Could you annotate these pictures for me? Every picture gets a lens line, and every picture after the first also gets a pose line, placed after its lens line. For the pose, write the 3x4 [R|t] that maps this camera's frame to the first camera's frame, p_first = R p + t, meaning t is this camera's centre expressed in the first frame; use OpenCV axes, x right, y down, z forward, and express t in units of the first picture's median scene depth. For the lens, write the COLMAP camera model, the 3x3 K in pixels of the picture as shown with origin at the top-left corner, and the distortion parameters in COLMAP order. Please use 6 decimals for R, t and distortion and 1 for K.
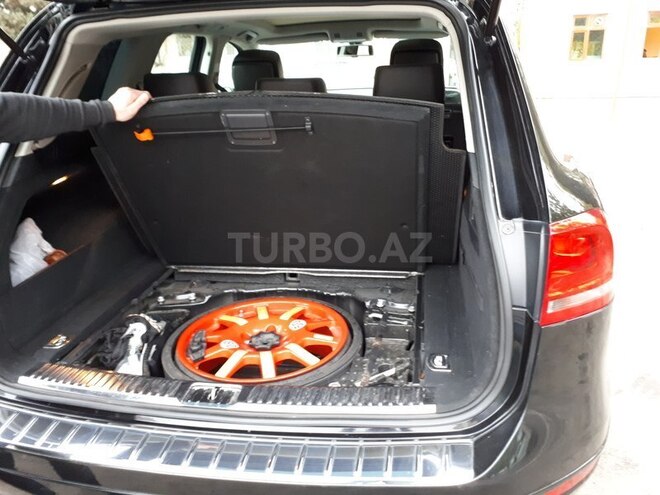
lens RADIAL K [[529.5, 0, 325.6], [0, 529.5, 247.5], [0, 0, 1]] dist [0.017201, -0.015866]
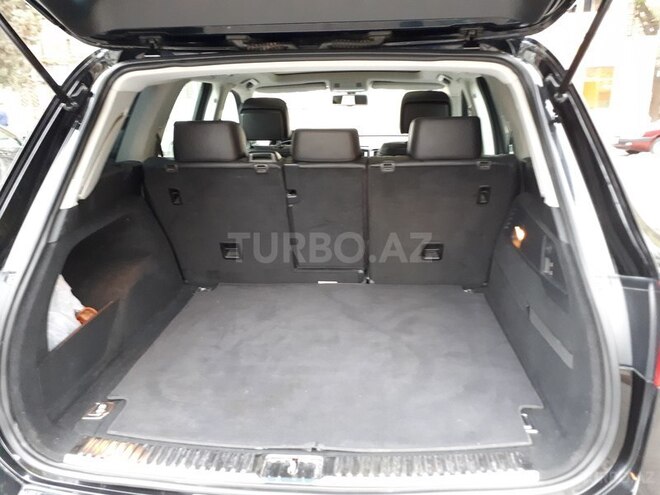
lens RADIAL K [[529.5, 0, 332.4], [0, 529.5, 251.2], [0, 0, 1]] dist [0.017201, -0.015866]
pose [[0.995855, -0.005631, 0.090785, -0.188435], [0.012266, 0.997279, -0.072698, -0.023962], [-0.090129, 0.073511, 0.993213, 0.045642]]
